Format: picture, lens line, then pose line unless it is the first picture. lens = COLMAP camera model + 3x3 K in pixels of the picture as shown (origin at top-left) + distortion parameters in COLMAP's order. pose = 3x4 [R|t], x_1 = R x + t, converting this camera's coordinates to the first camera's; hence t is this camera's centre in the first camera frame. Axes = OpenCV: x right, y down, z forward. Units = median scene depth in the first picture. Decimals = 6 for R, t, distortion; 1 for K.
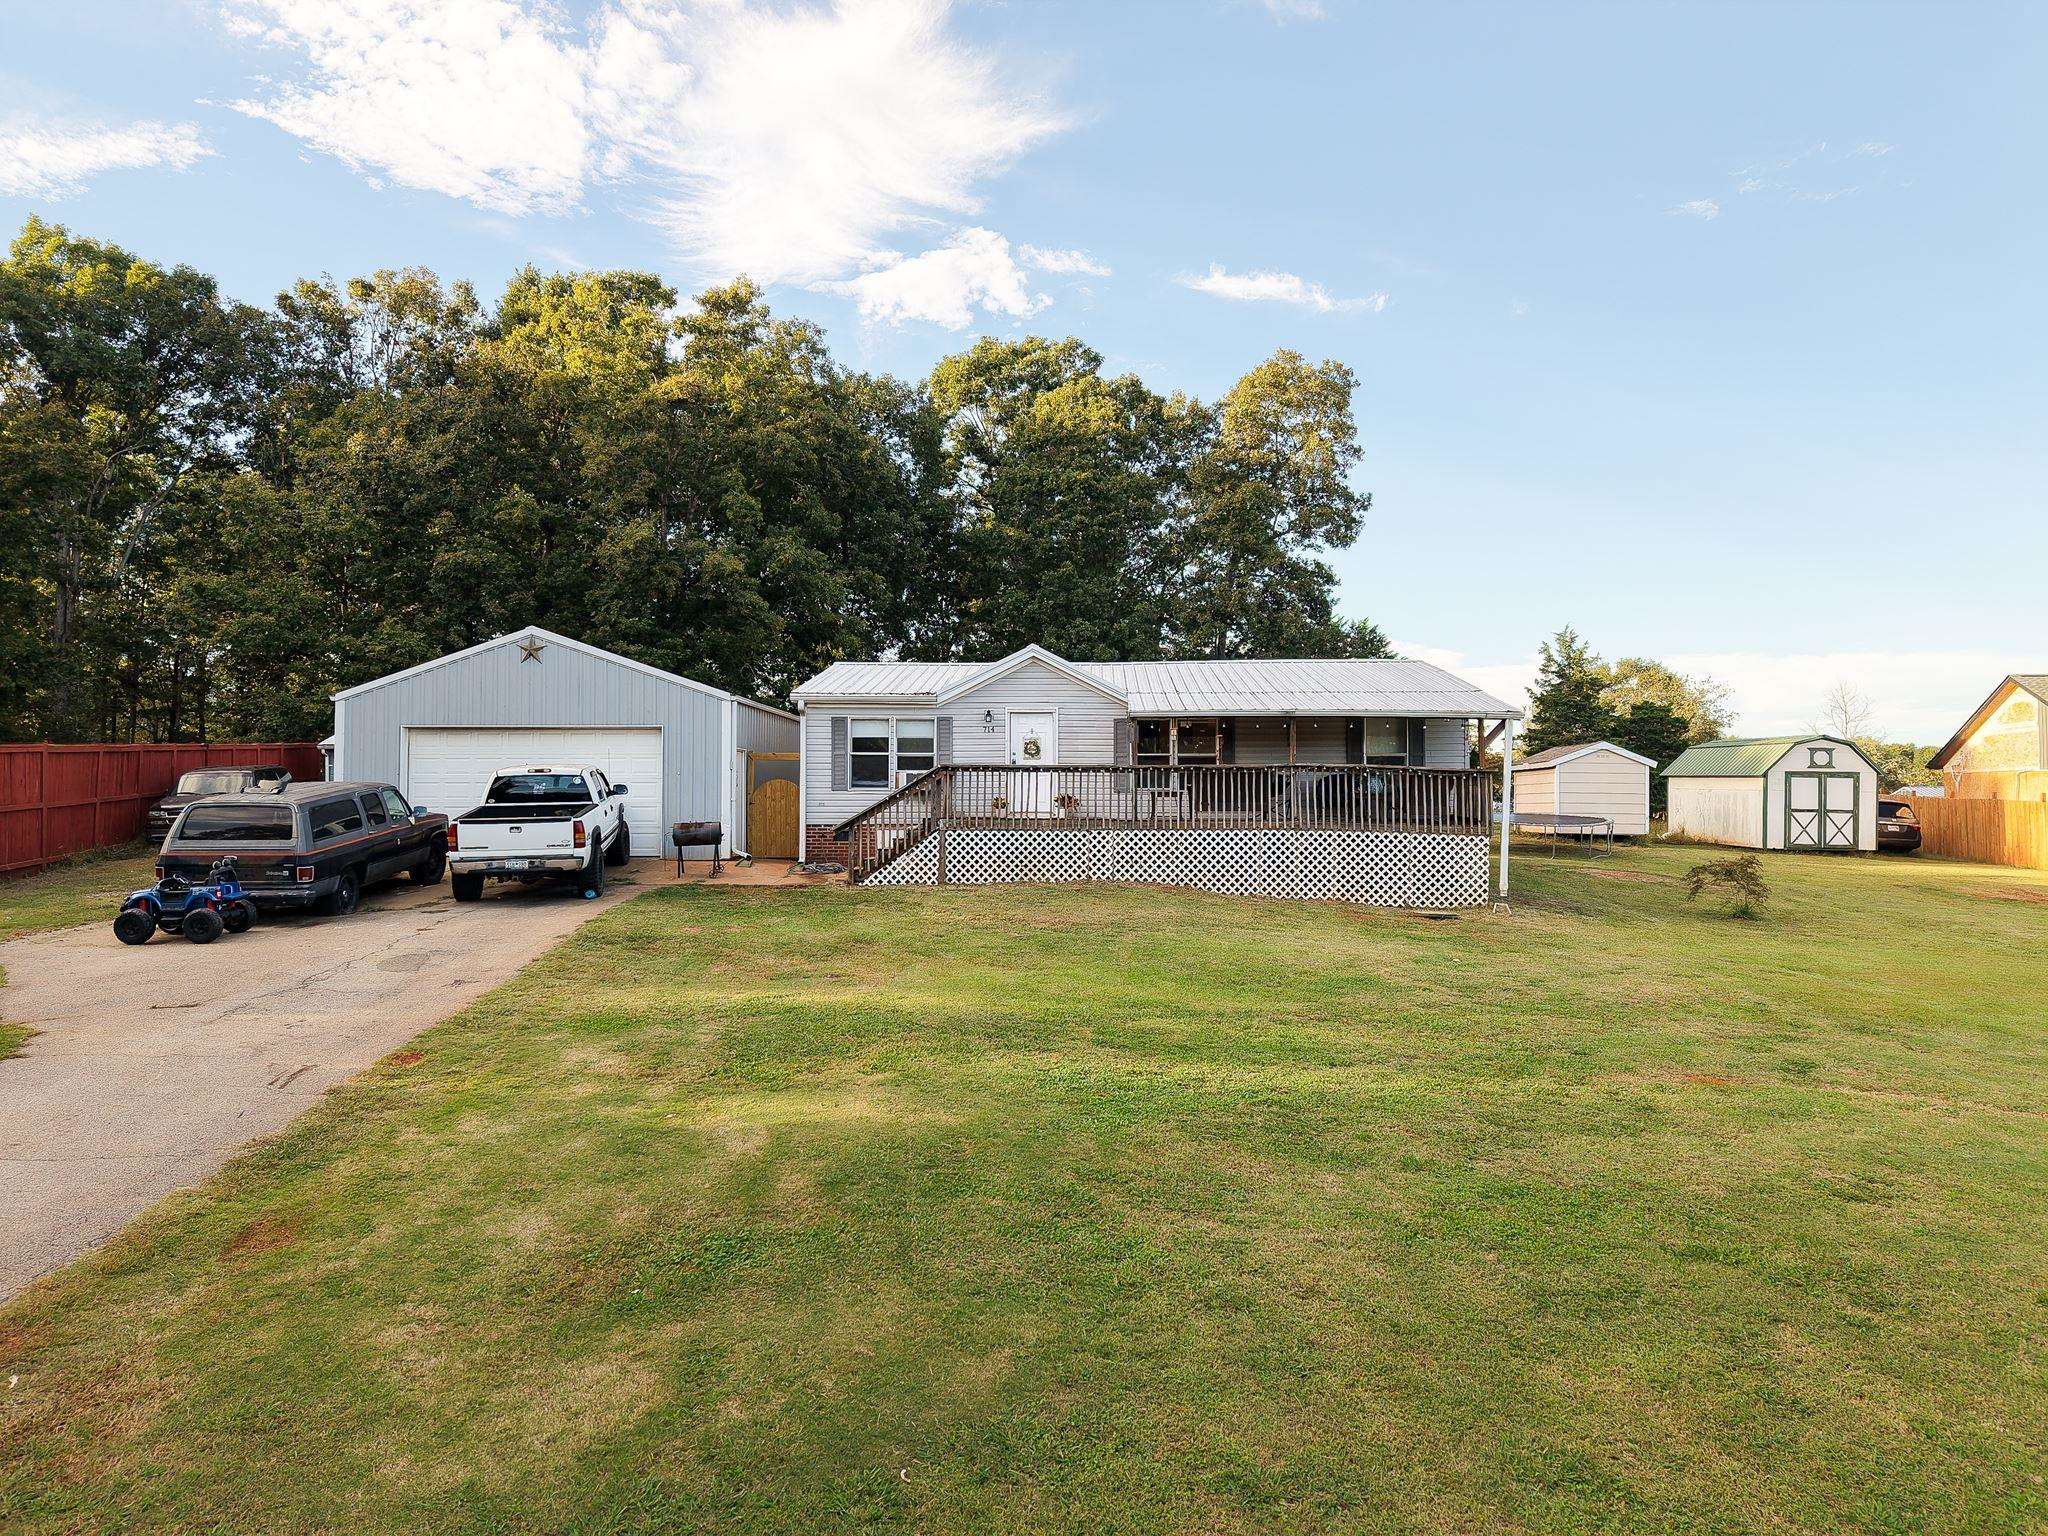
lens RADIAL K [[1363.3, 0, 1024.0], [0, 1363.3, 768.0], [0, 0, 1]] dist [0.026258, -0.024315]
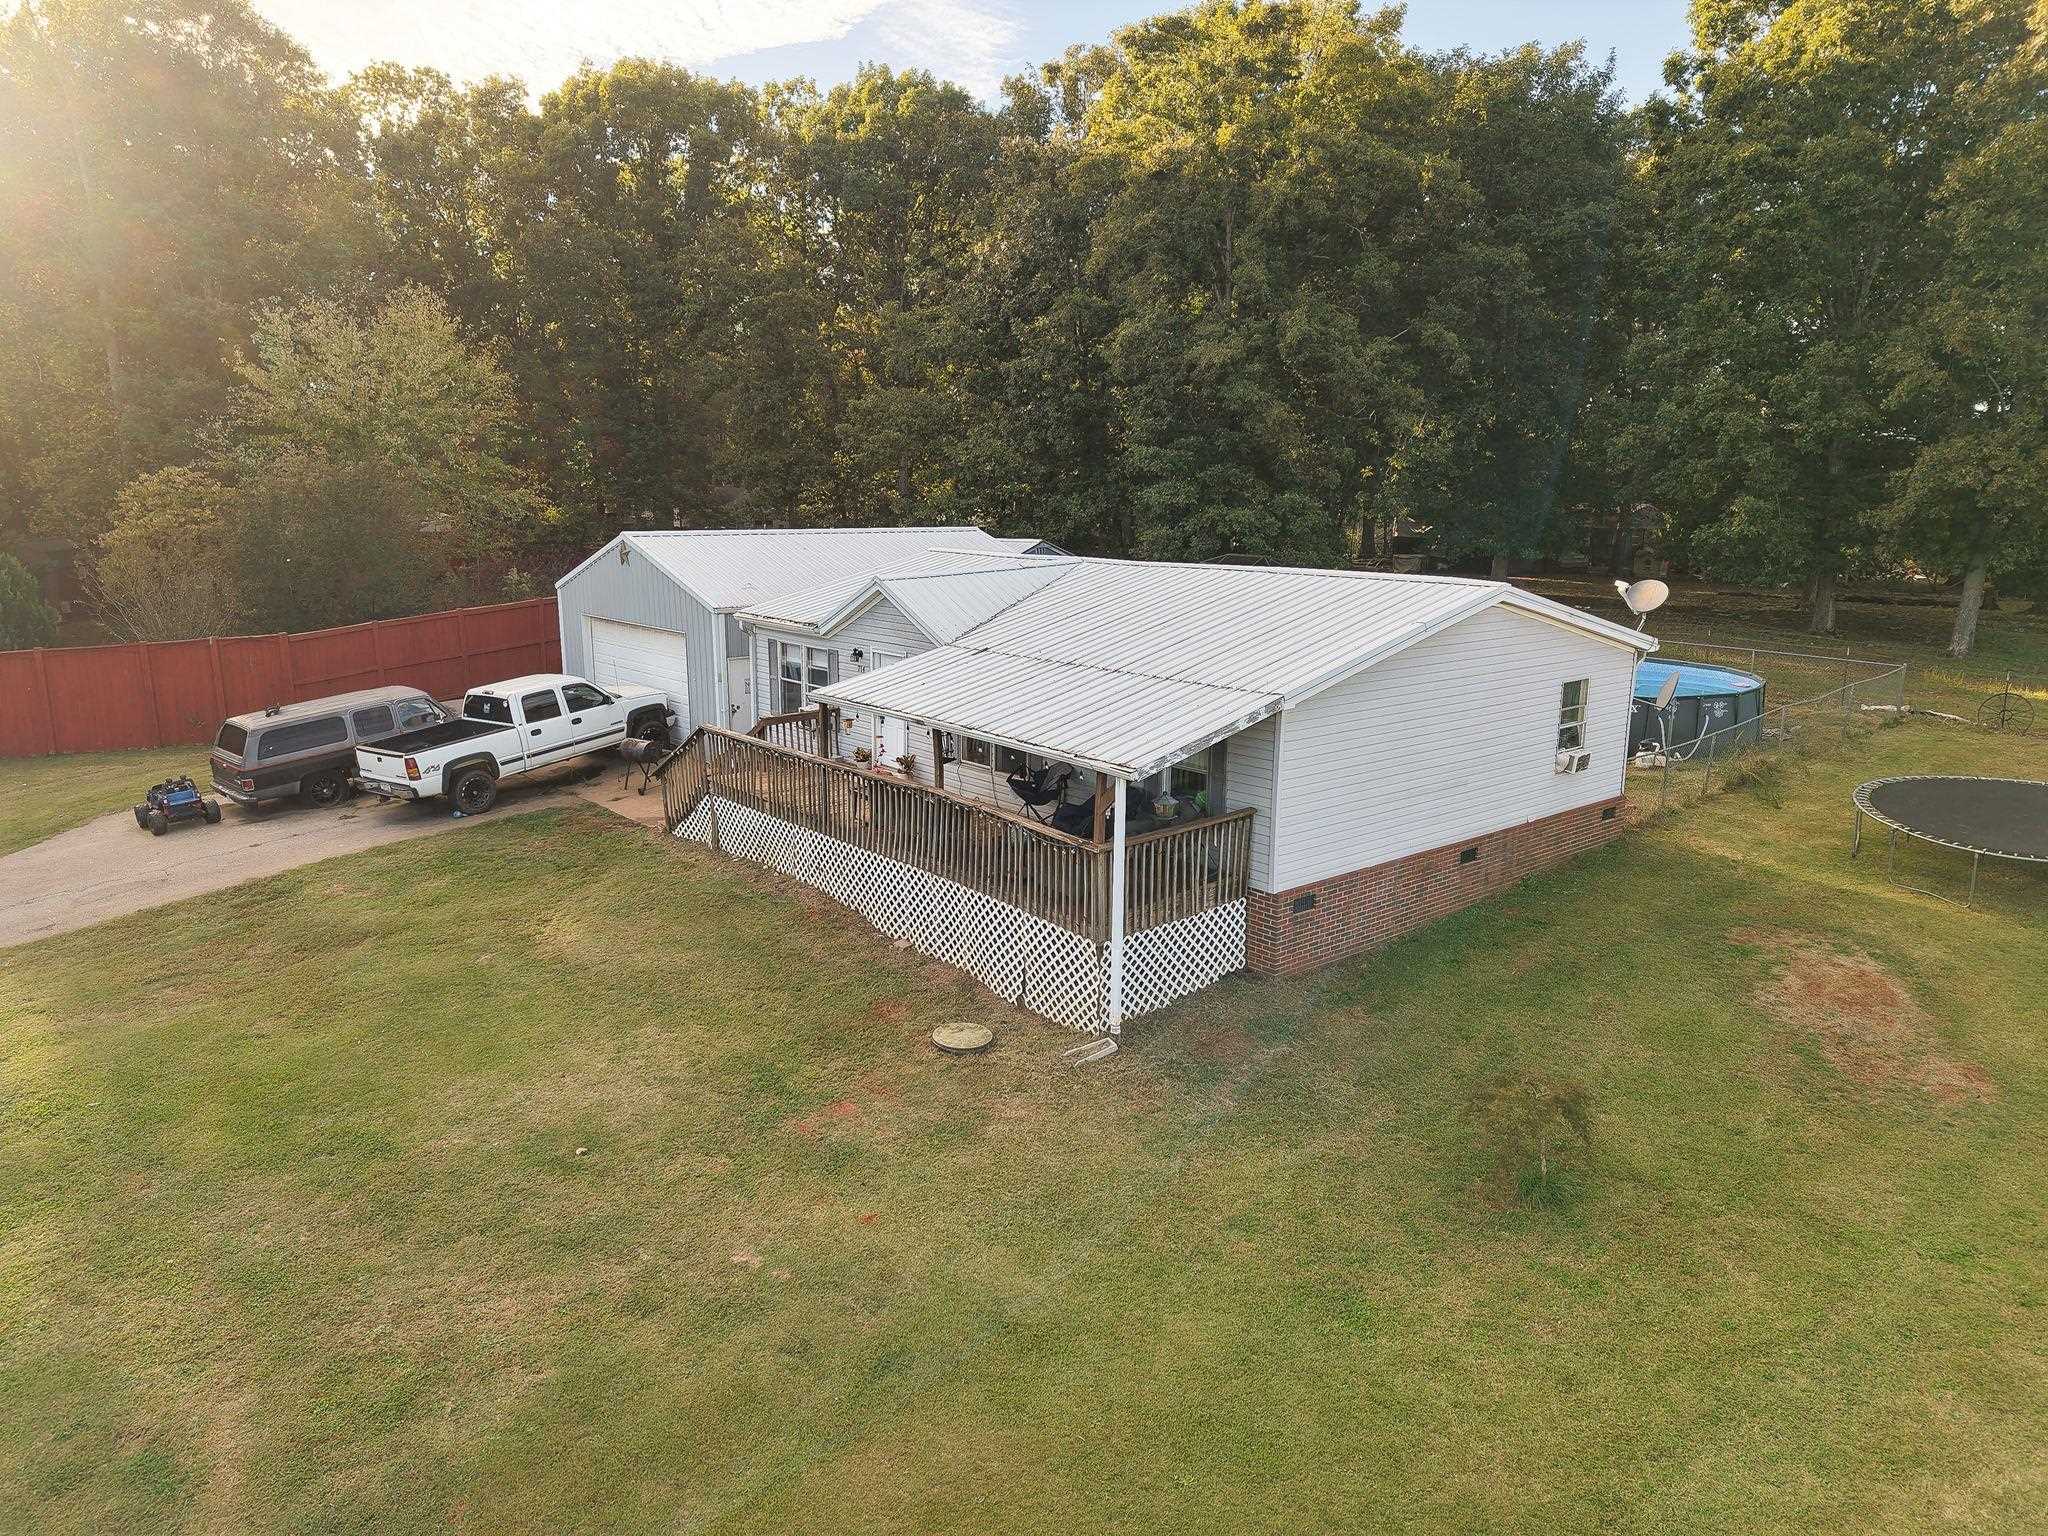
lens RADIAL K [[1363.3, 0, 1024.0], [0, 1363.3, 768.0], [0, 0, 1]] dist [0.026258, -0.024315]
pose [[0.643234, 0.163781, -0.747947, 0.477218], [0.023188, 0.972239, 0.232837, -0.113881], [0.765318, -0.167113, 0.621580, 0.358948]]
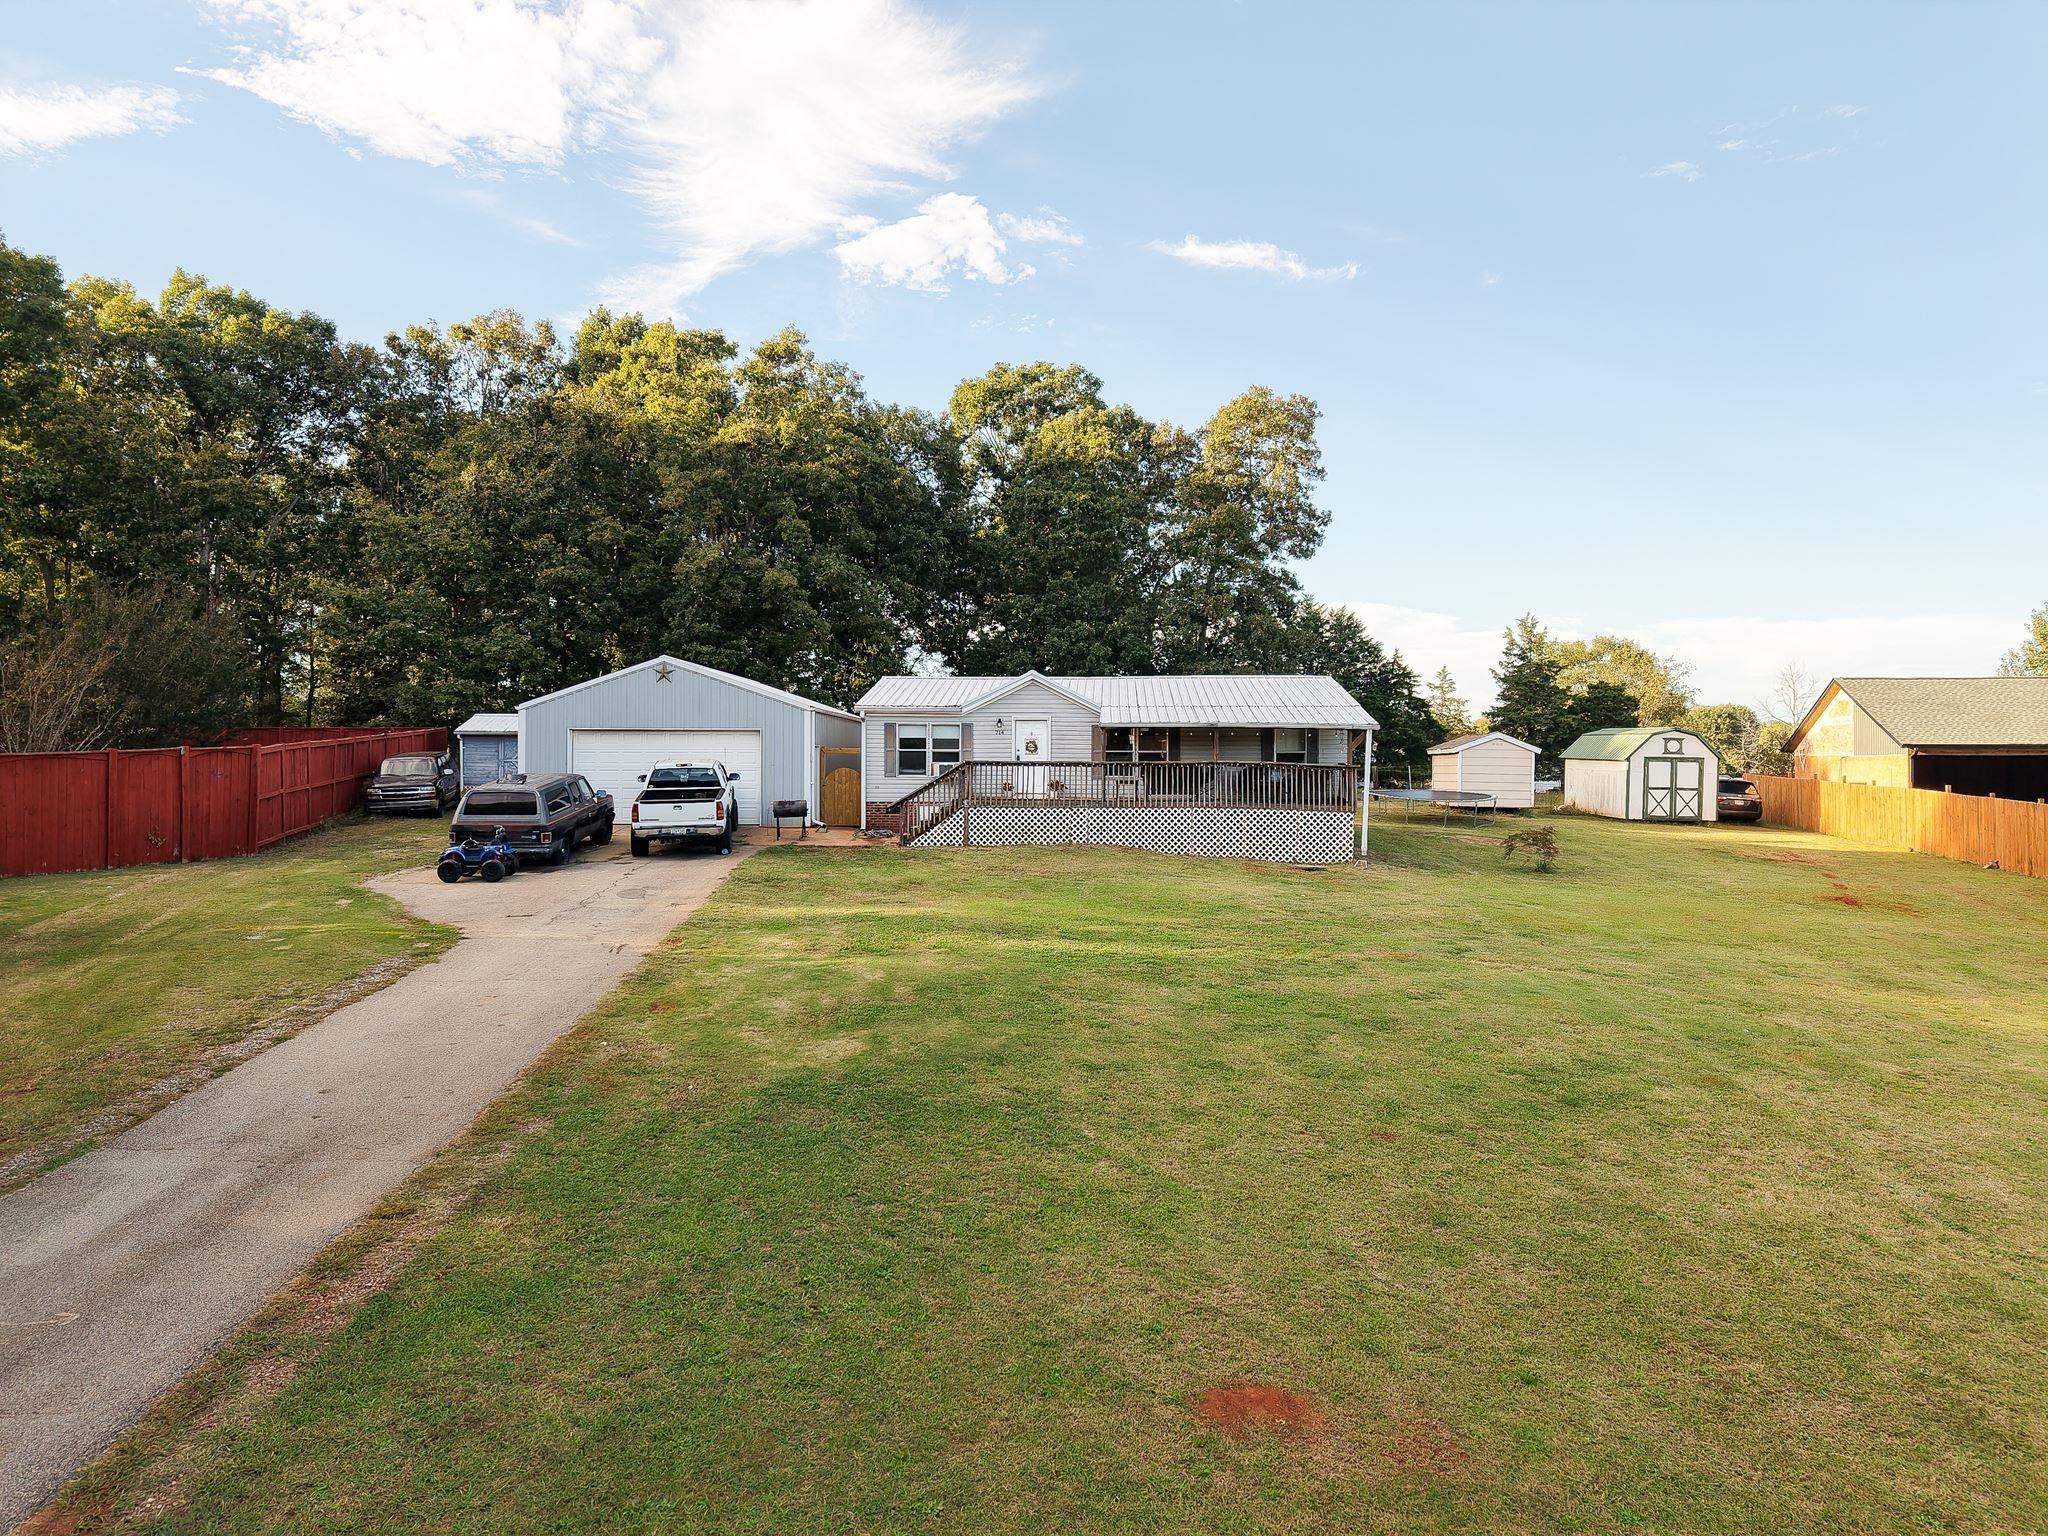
lens RADIAL K [[1363.3, 0, 1024.0], [0, 1363.3, 768.0], [0, 0, 1]] dist [0.026258, -0.024315]
pose [[0.999949, 0.002458, -0.009830, 0.007917], [-0.002187, 0.999621, 0.027446, -0.020169], [0.009893, -0.027423, 0.999575, -0.241635]]
